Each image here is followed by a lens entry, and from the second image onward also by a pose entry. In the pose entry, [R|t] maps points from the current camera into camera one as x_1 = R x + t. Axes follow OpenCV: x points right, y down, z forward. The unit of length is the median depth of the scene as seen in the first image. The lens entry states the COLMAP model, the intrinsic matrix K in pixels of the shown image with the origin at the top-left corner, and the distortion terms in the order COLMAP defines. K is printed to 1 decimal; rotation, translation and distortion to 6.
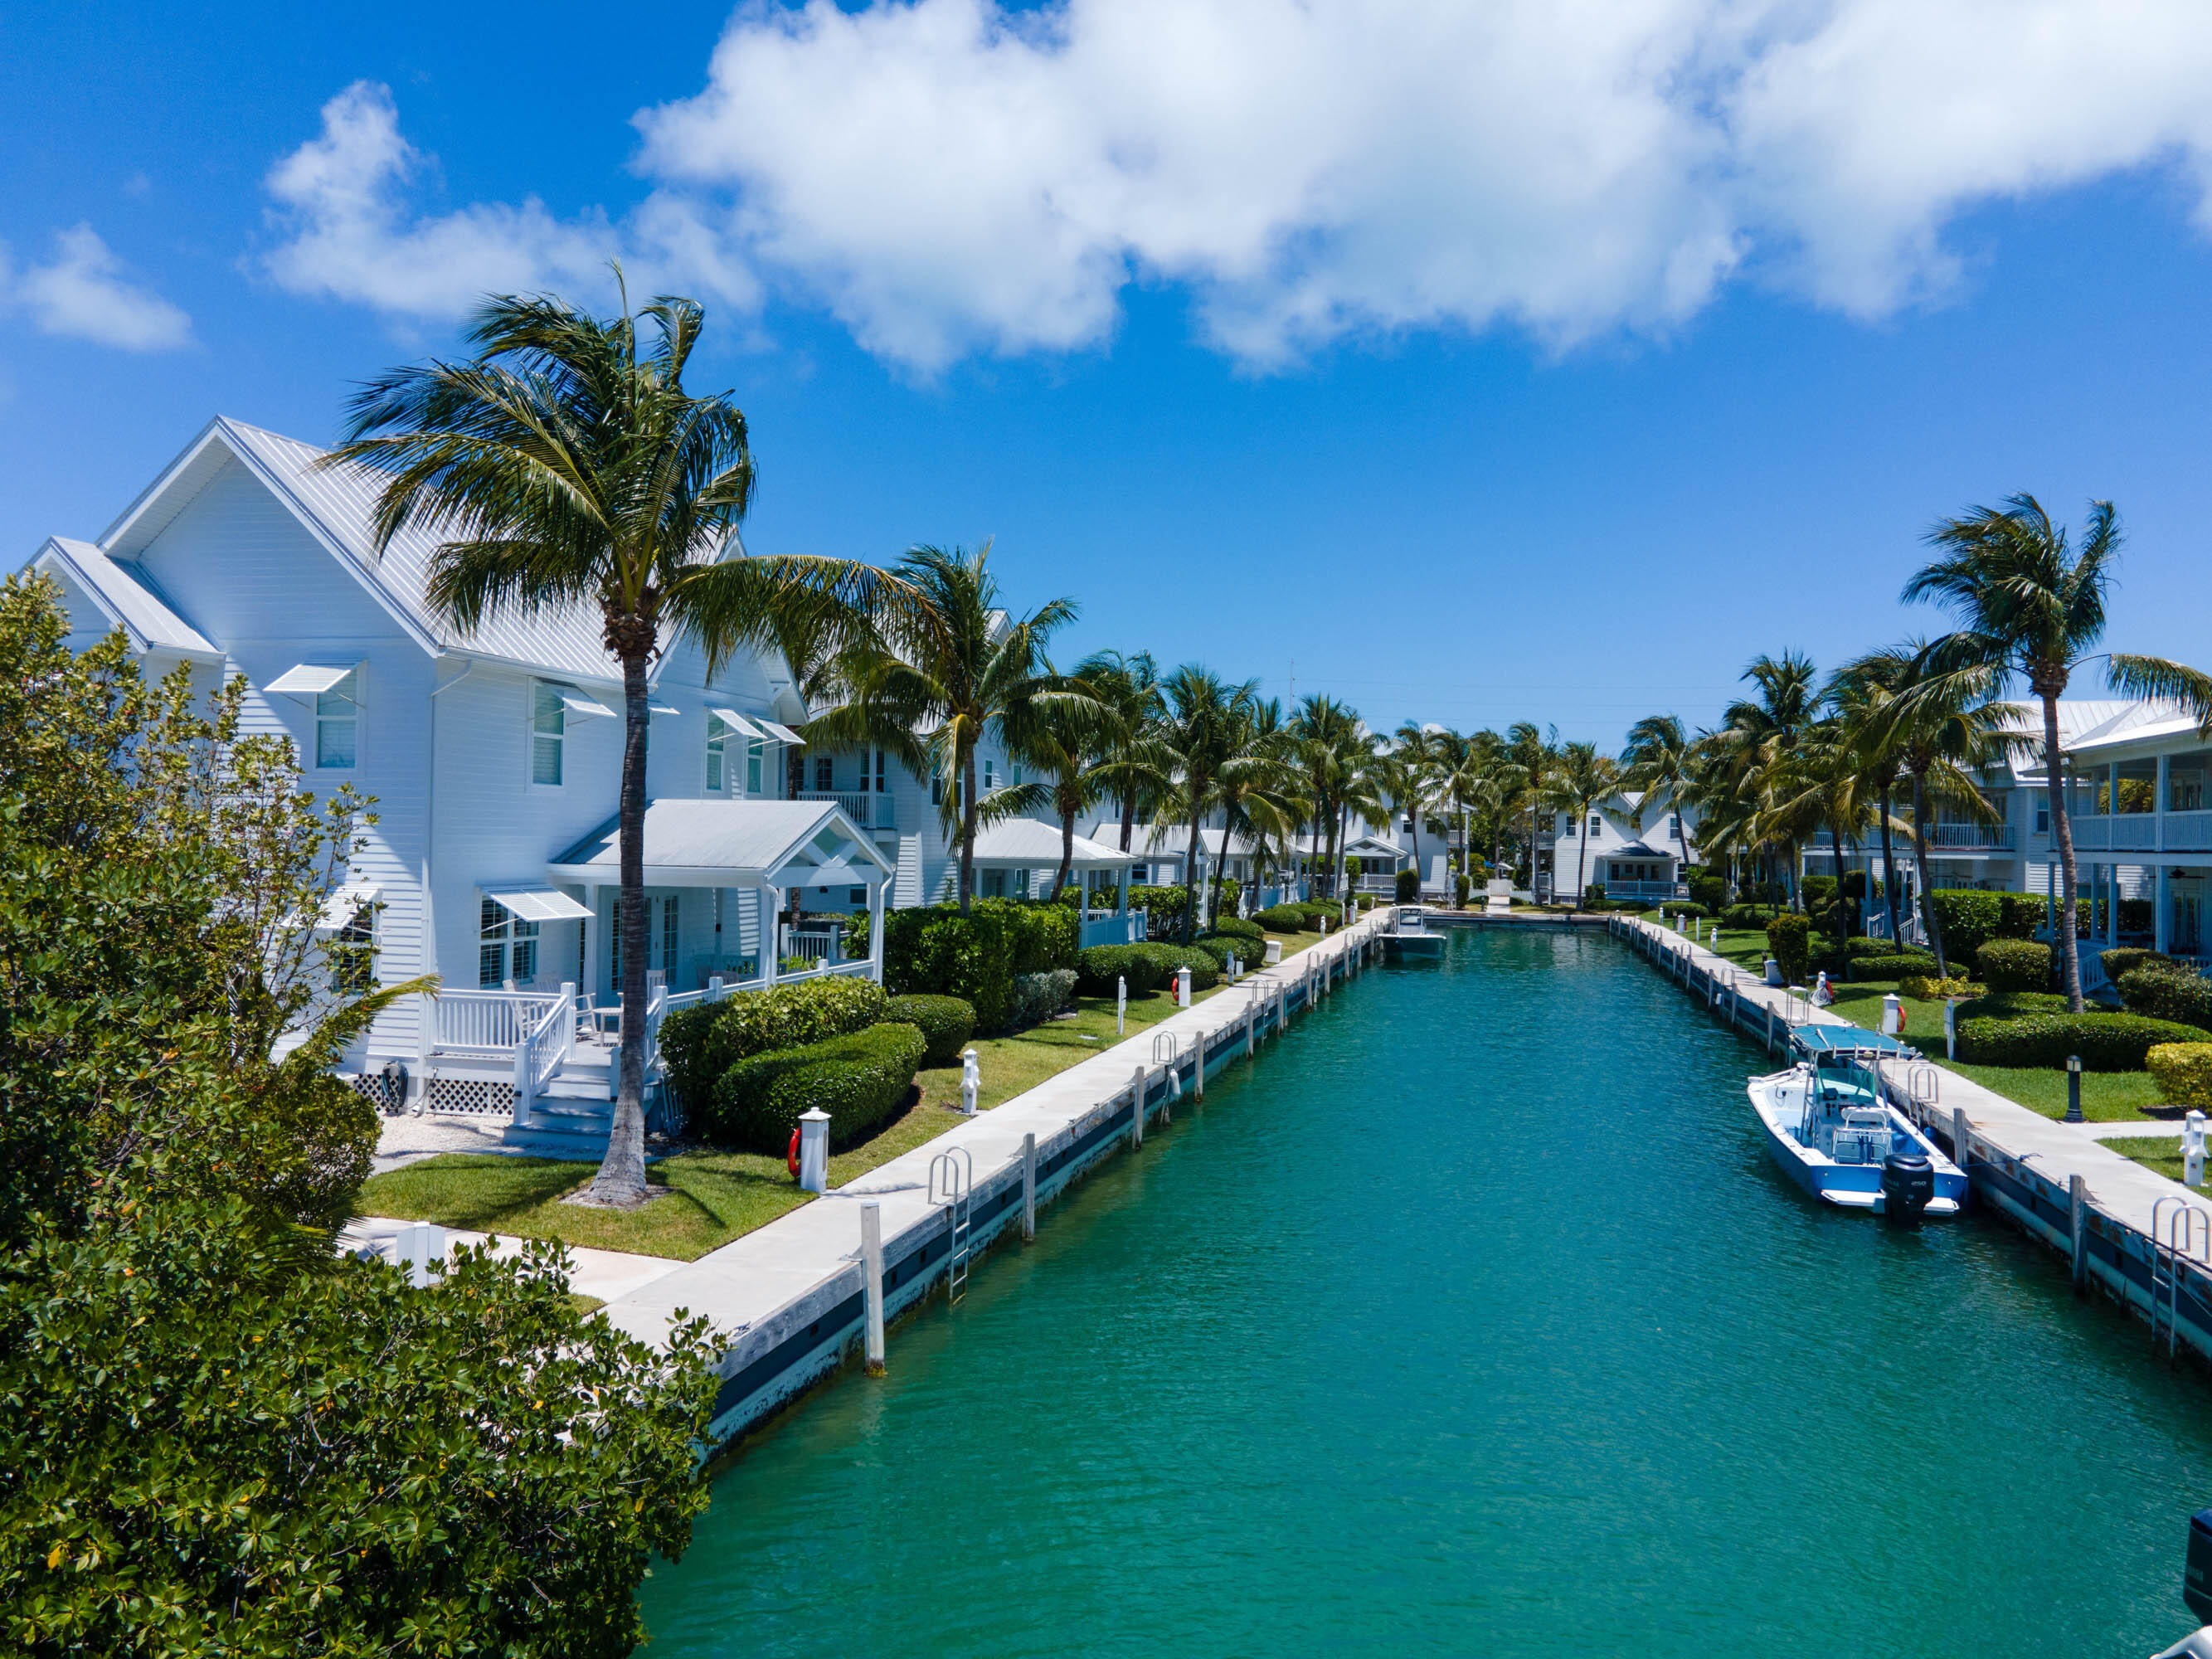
lens RADIAL K [[1560.9, 0, 1018.2], [0, 1560.9, 842.9], [0, 0, 1]] dist [0.040059, 0.004933]
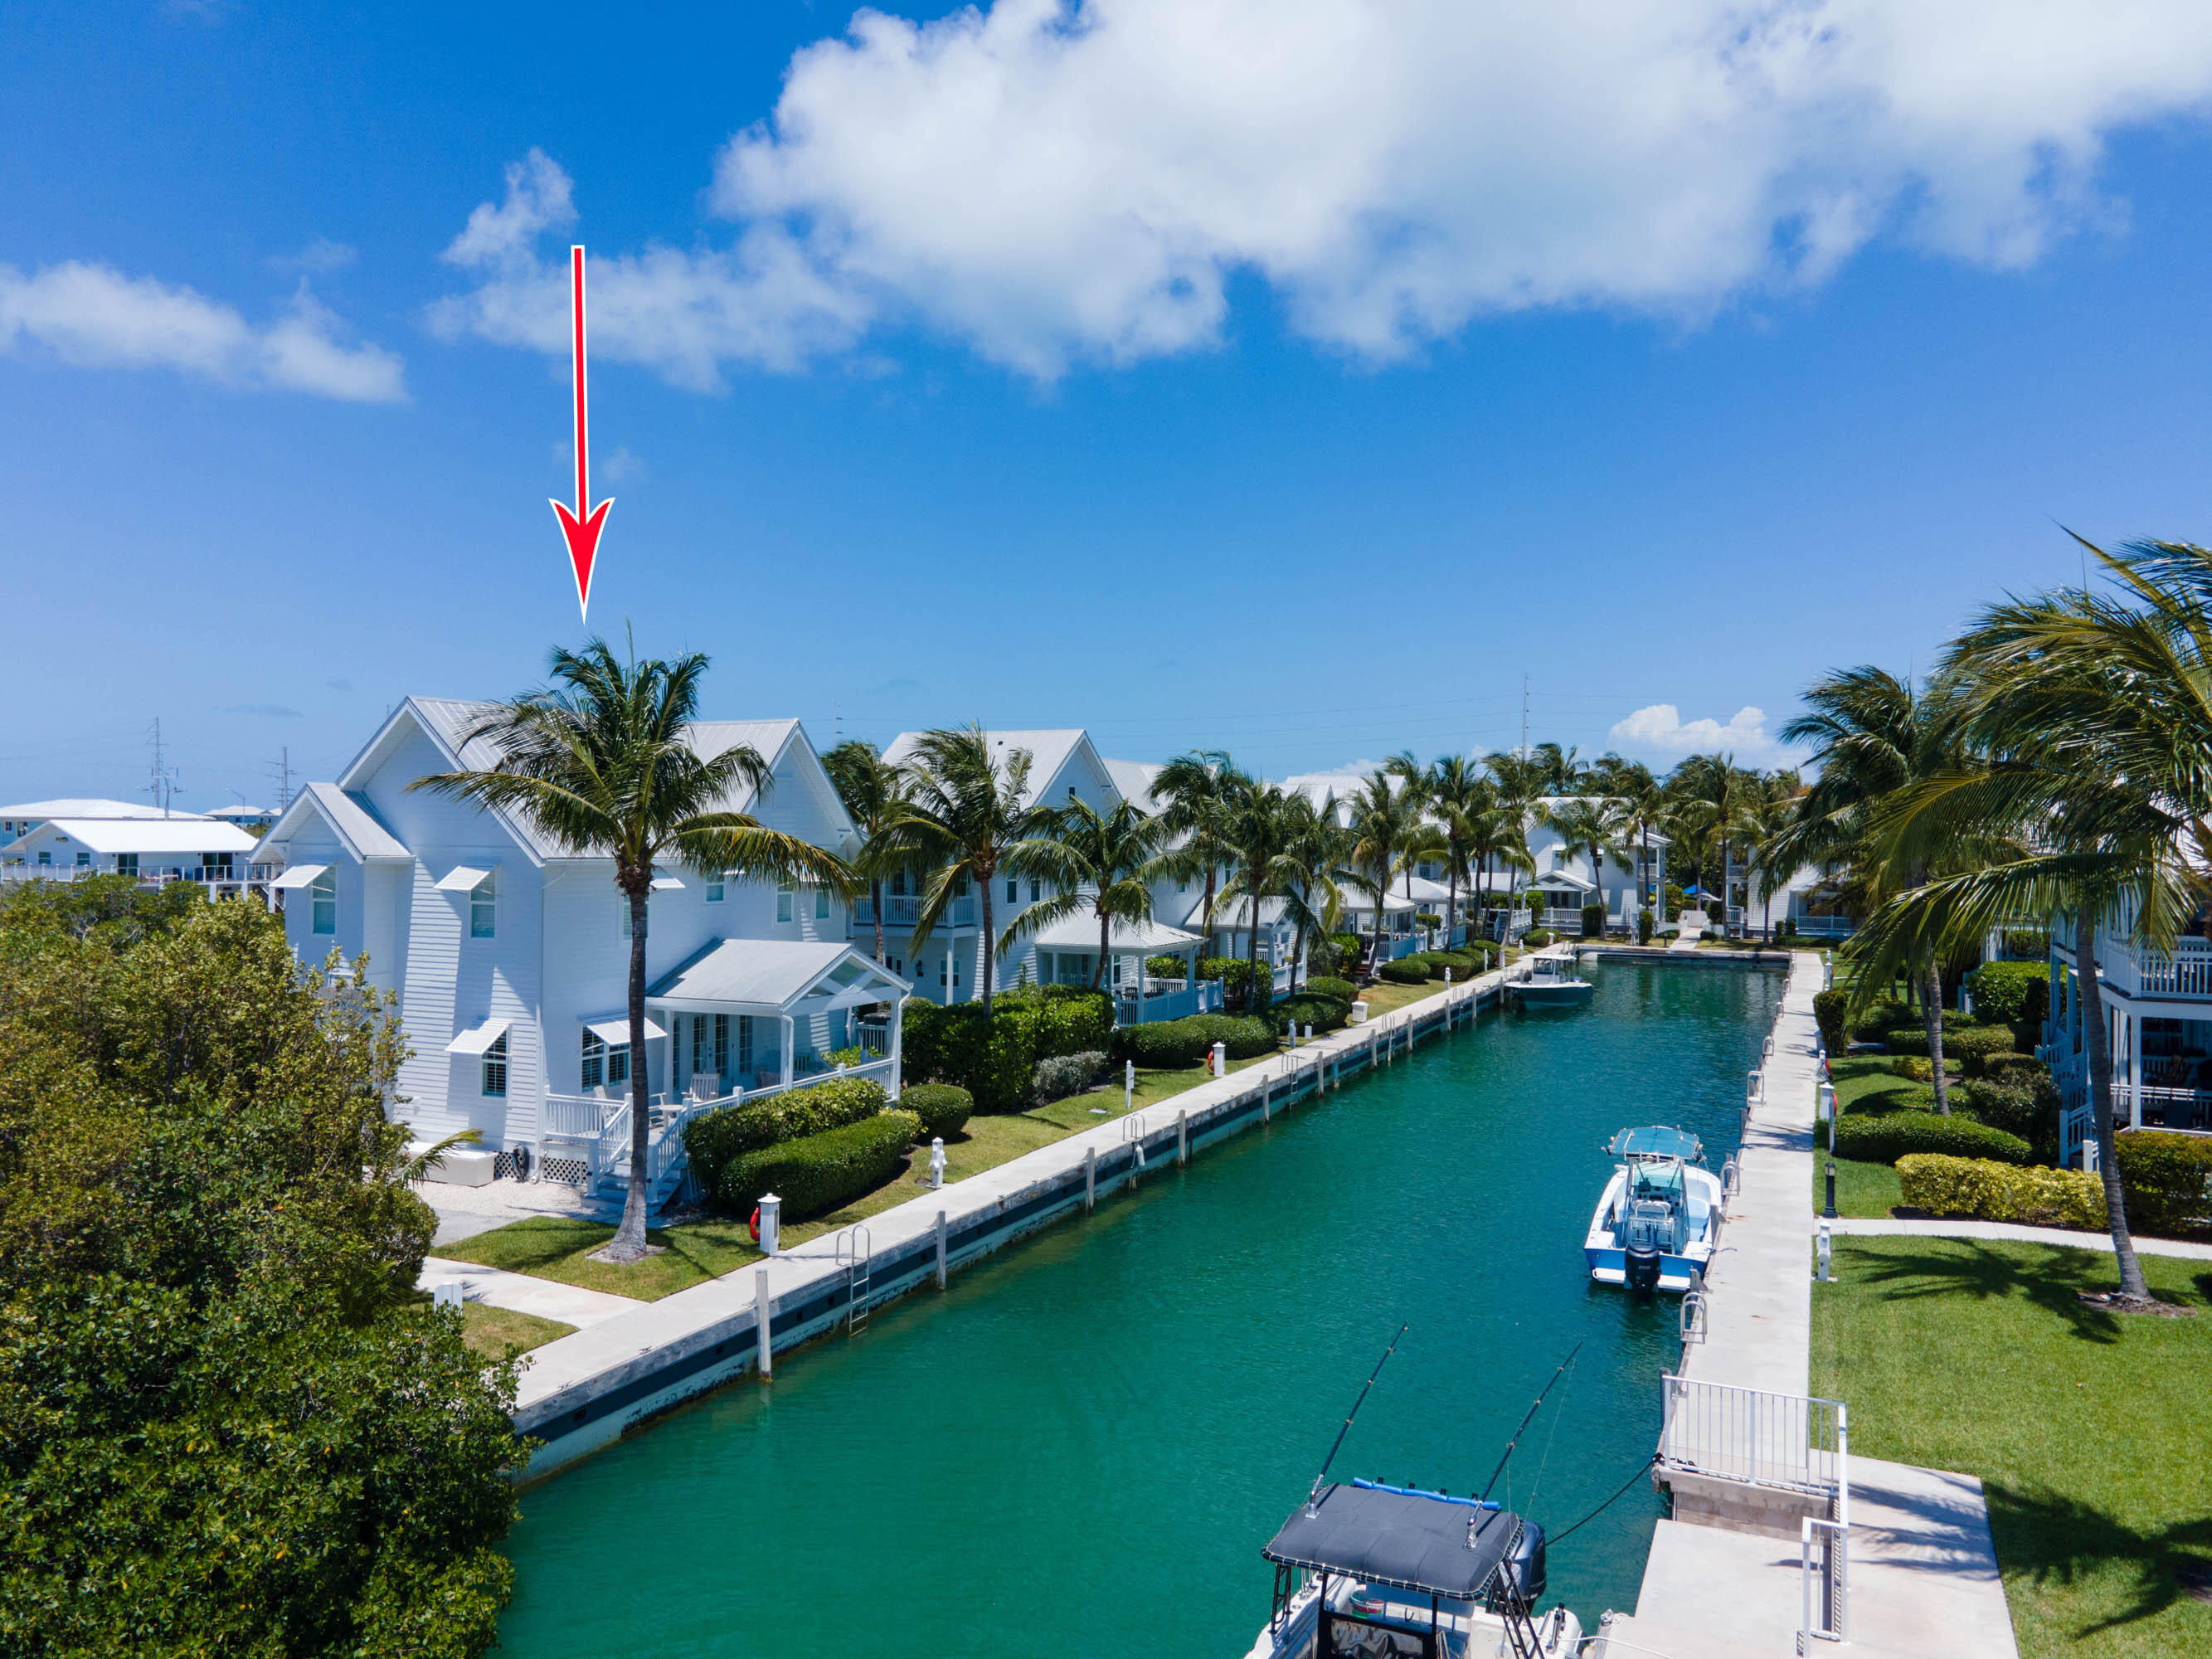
lens RADIAL K [[1560.9, 0, 1018.2], [0, 1560.9, 842.9], [0, 0, 1]] dist [0.040059, 0.004933]
pose [[0.984207, -0.010832, -0.176688, 0.220485], [0.011009, 0.999939, 0.000022, -0.094416], [0.176677, -0.001967, 0.984267, -0.238005]]
